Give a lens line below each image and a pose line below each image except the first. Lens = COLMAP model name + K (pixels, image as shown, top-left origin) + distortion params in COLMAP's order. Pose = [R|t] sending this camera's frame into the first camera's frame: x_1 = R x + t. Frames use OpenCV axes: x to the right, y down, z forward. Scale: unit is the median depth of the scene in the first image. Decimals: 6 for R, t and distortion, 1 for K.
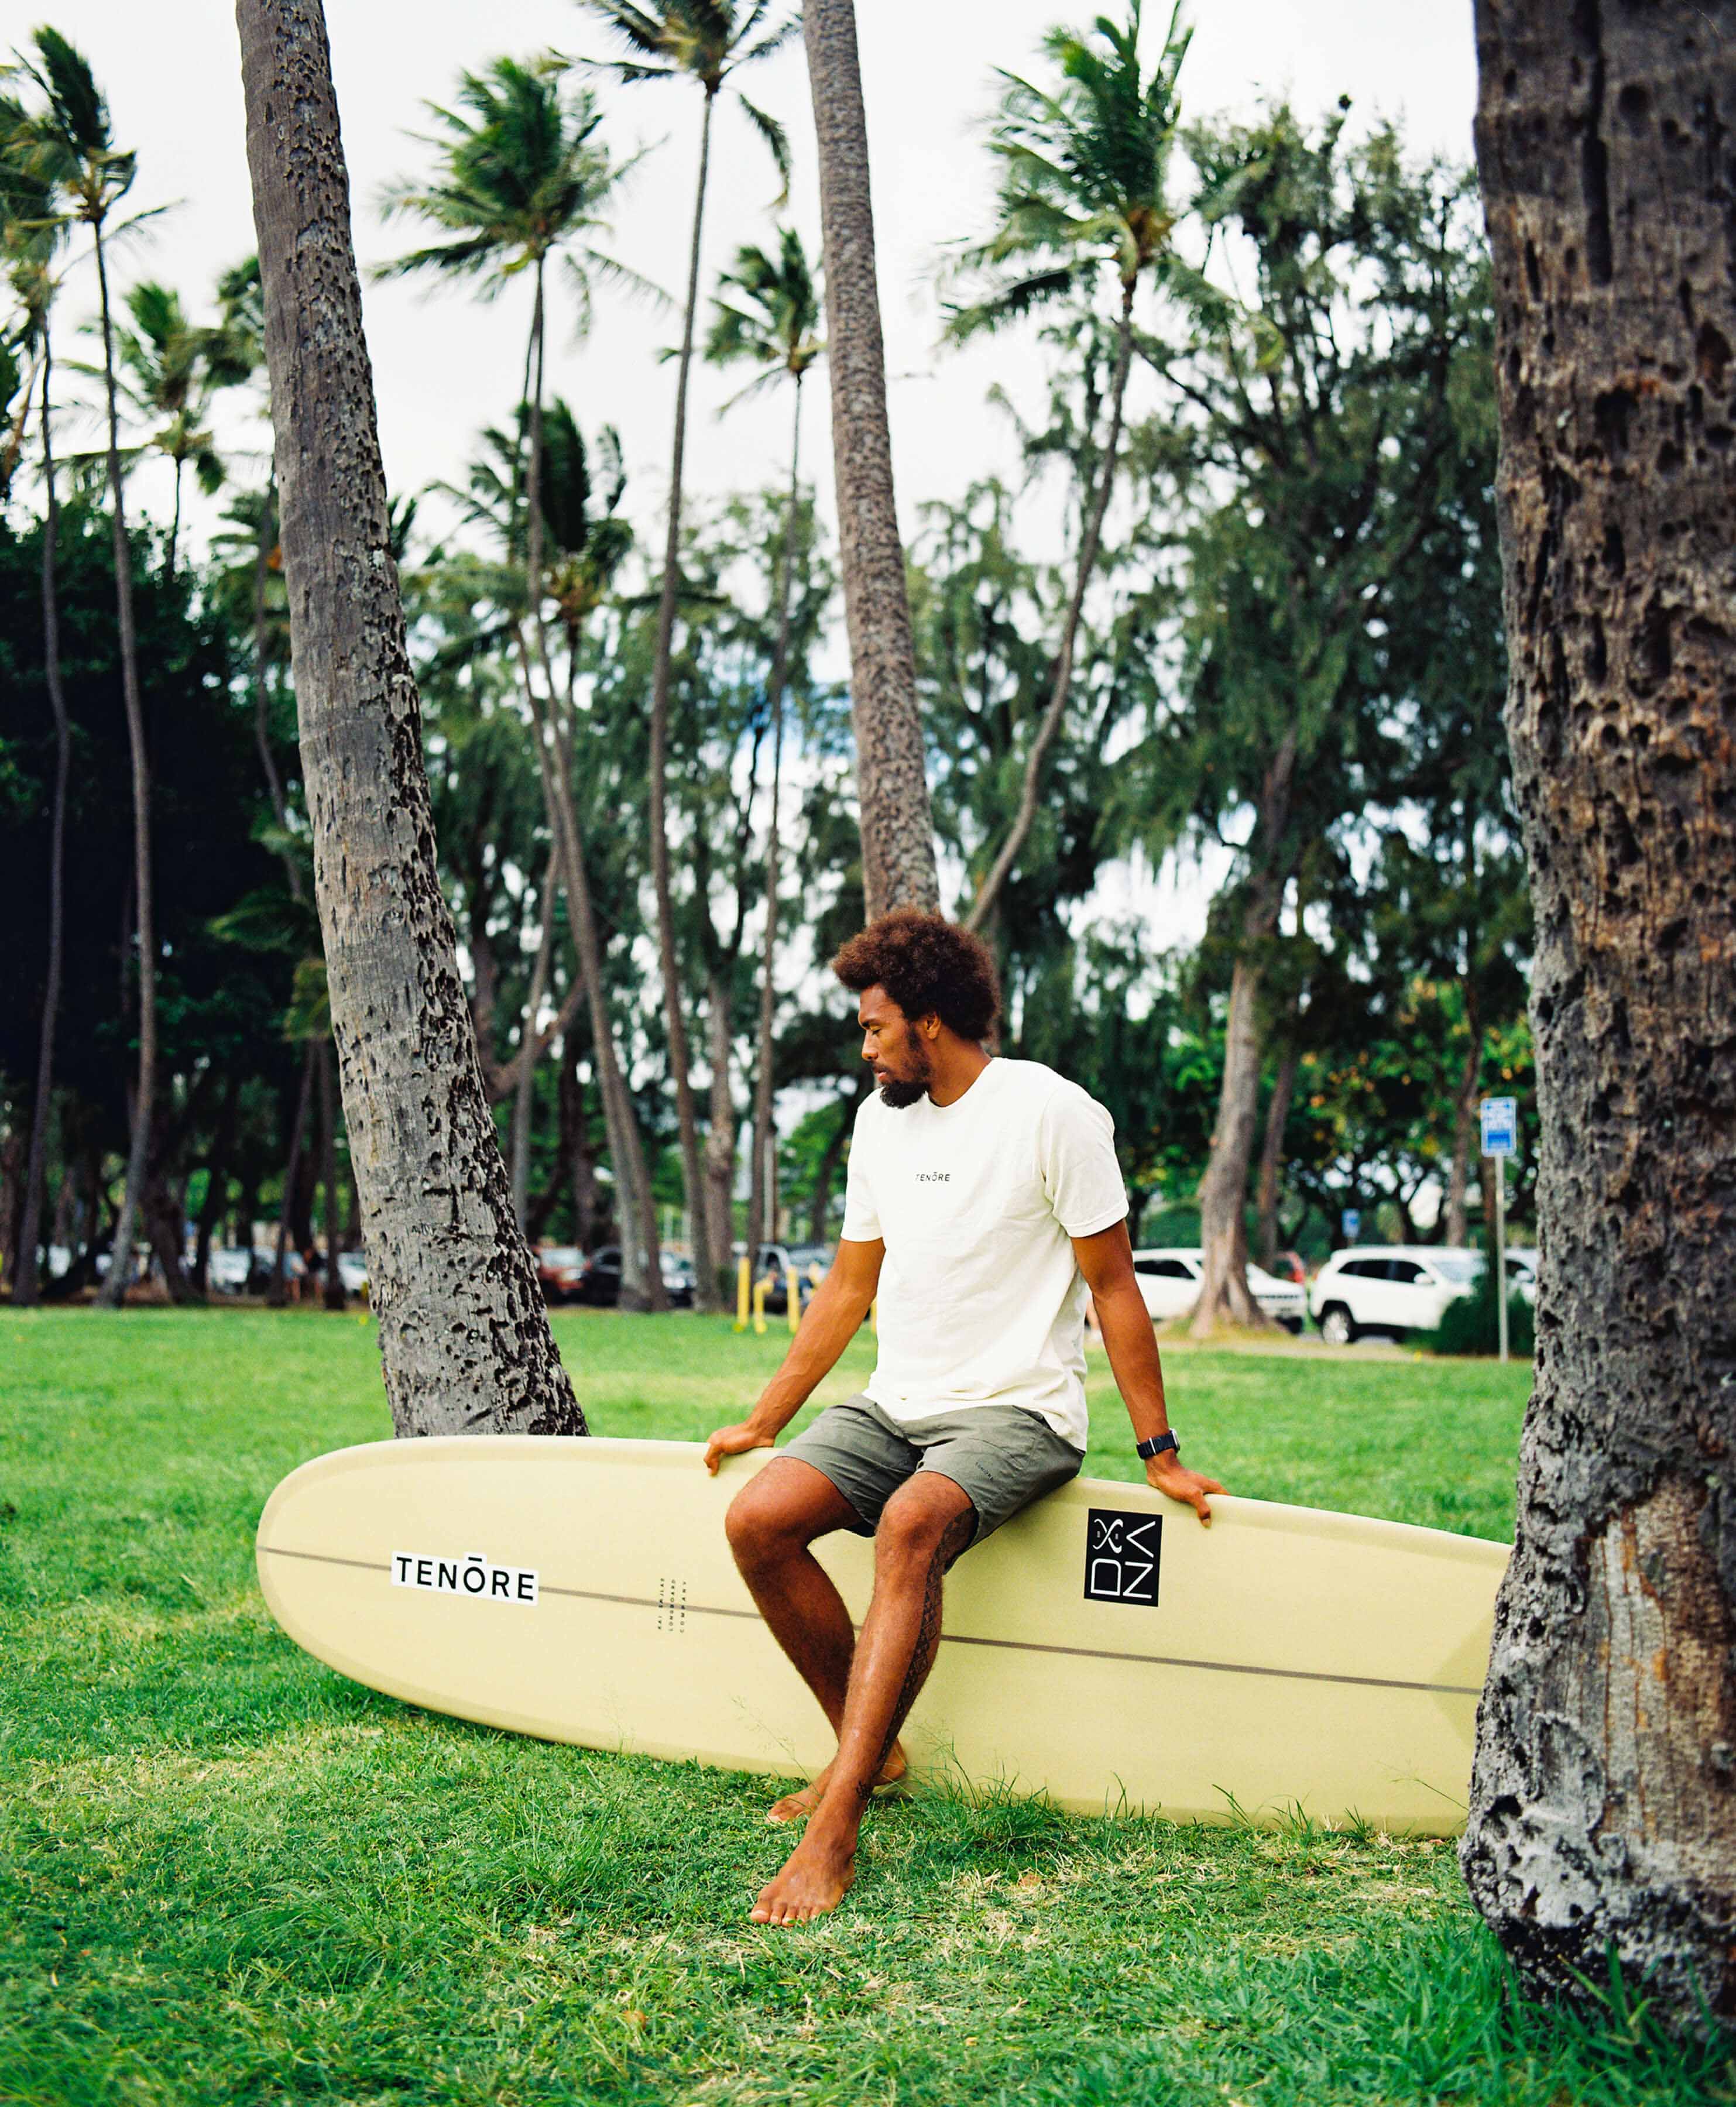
lens RADIAL K [[2502.0, 0, 868.0], [0, 2502.0, 1053.5], [0, 0, 1]] dist [-0.135849, 0.252532]
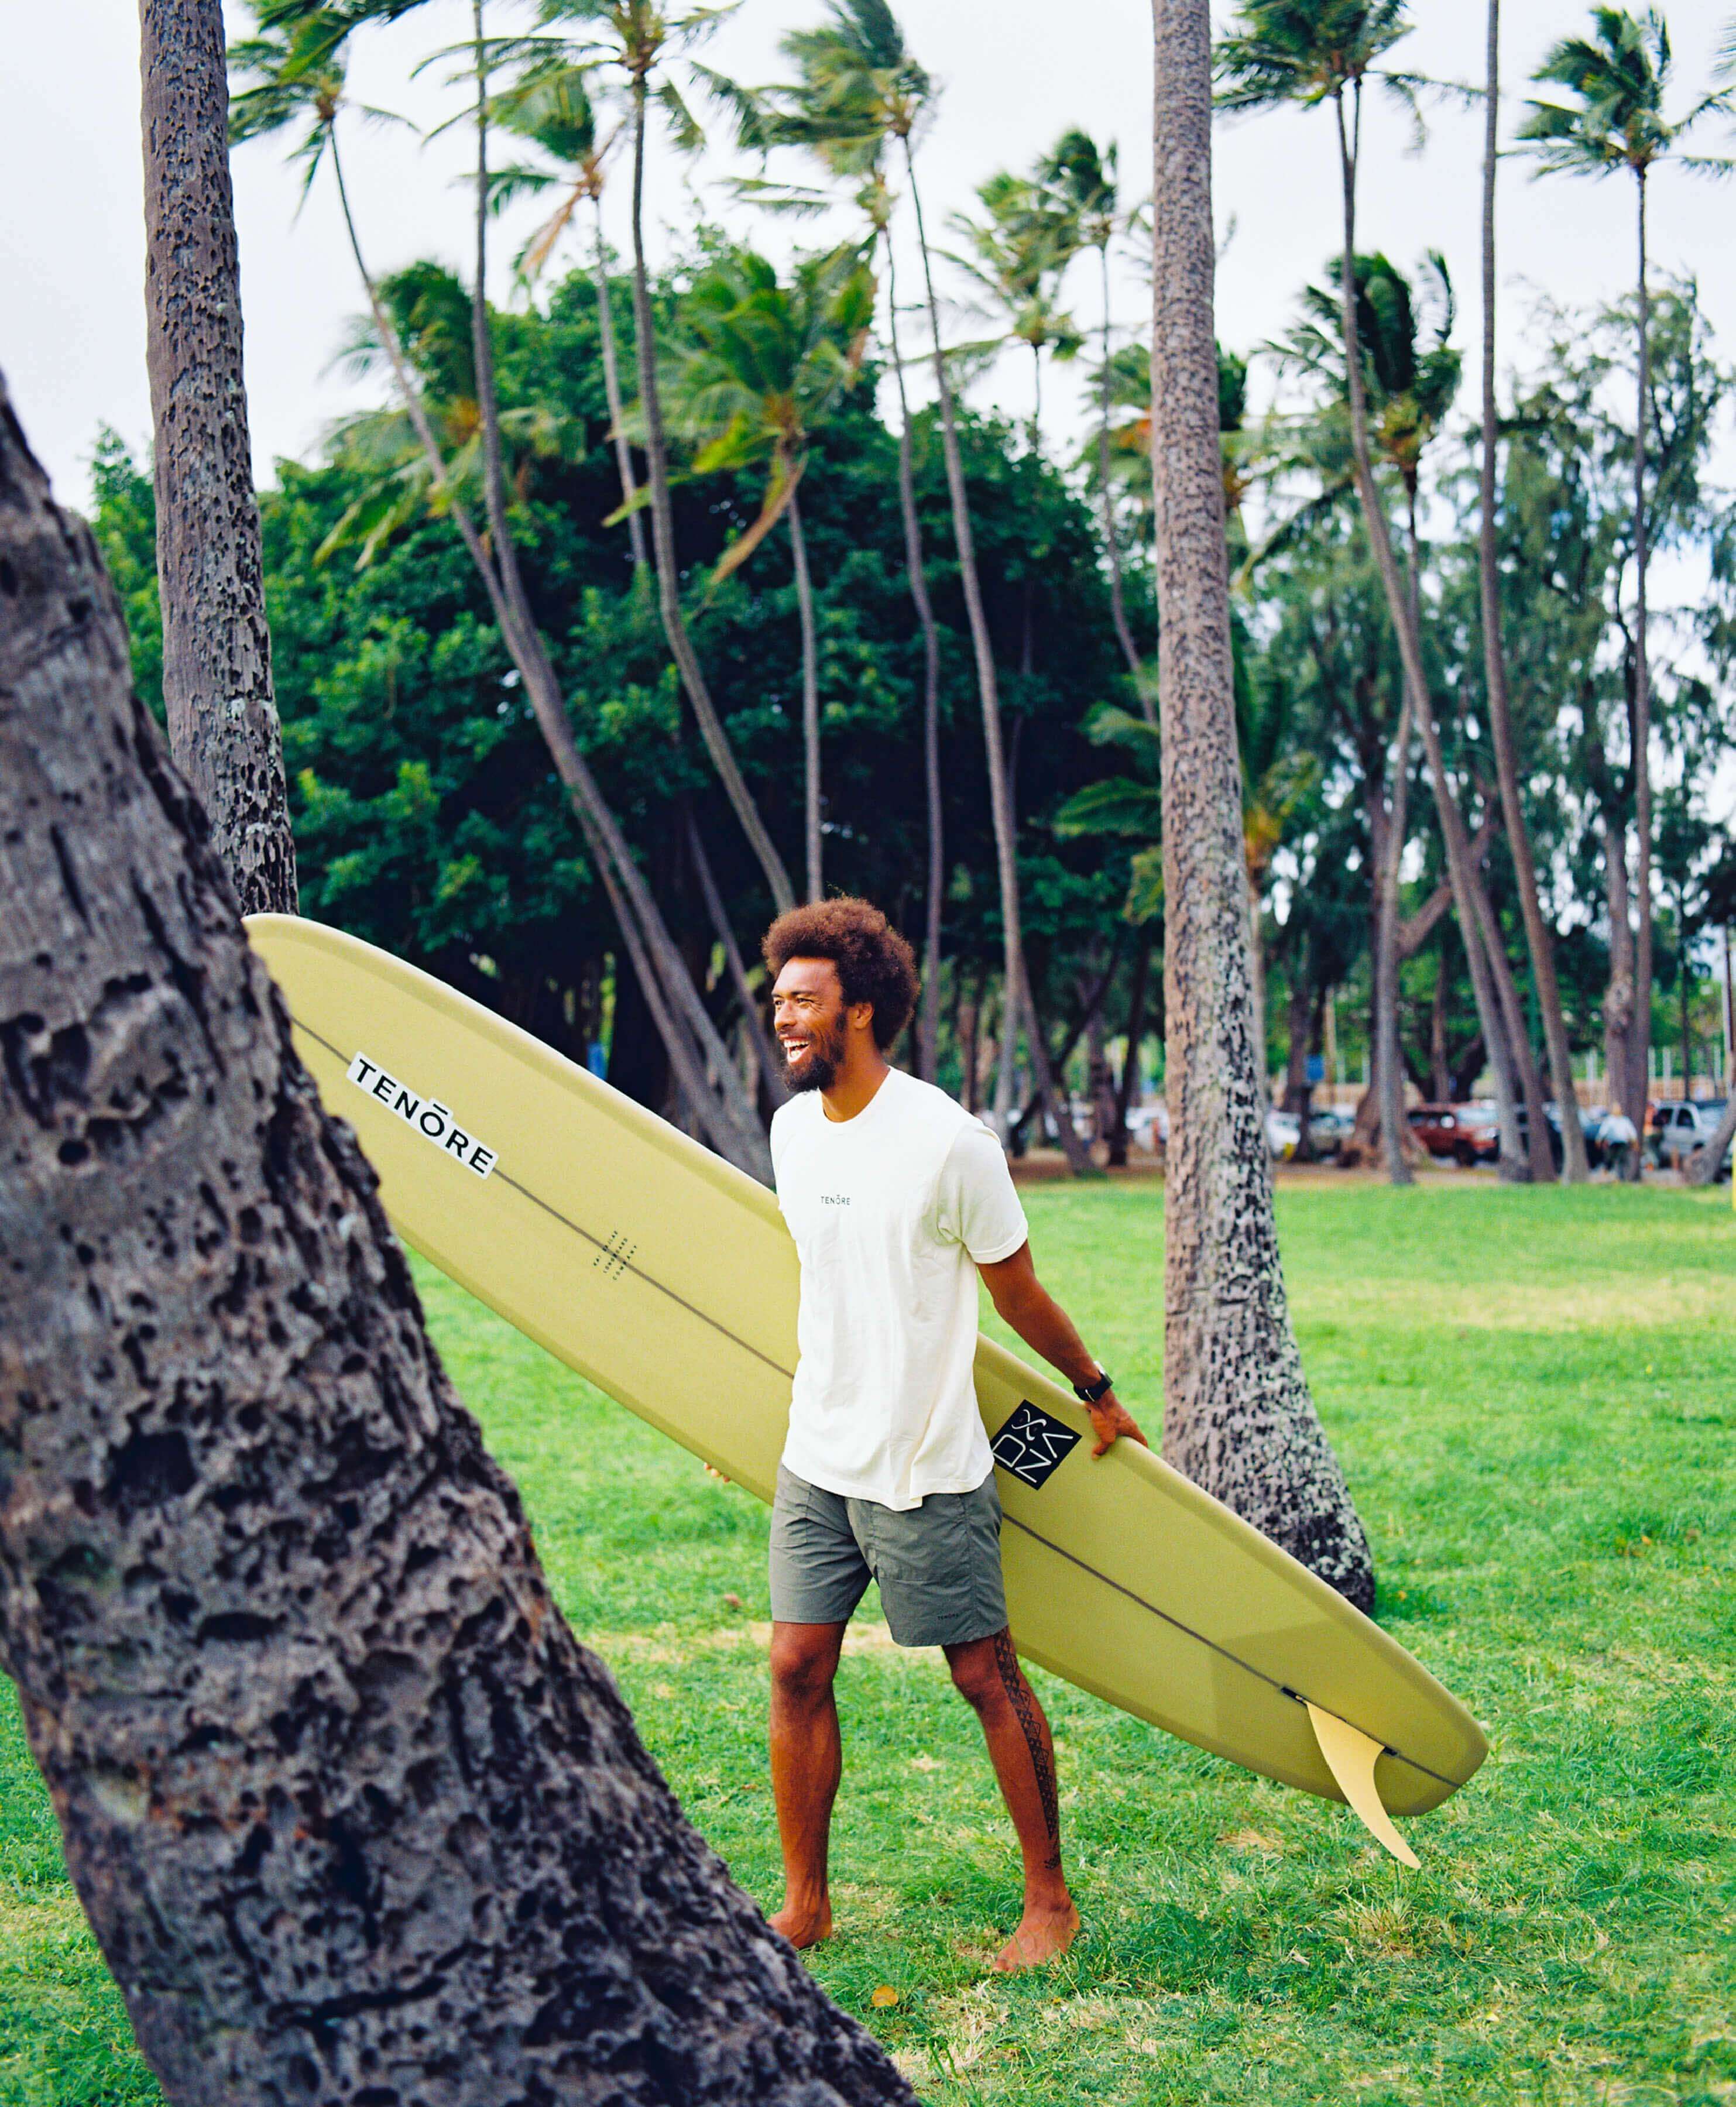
lens RADIAL K [[2502.0, 0, 868.0], [0, 2502.0, 1053.5], [0, 0, 1]] dist [-0.135849, 0.252532]
pose [[0.906354, -0.031179, -0.421367, 0.283029], [0.062183, 0.996257, 0.060036, -0.064799], [0.417919, -0.080616, 0.904901, 0.114555]]
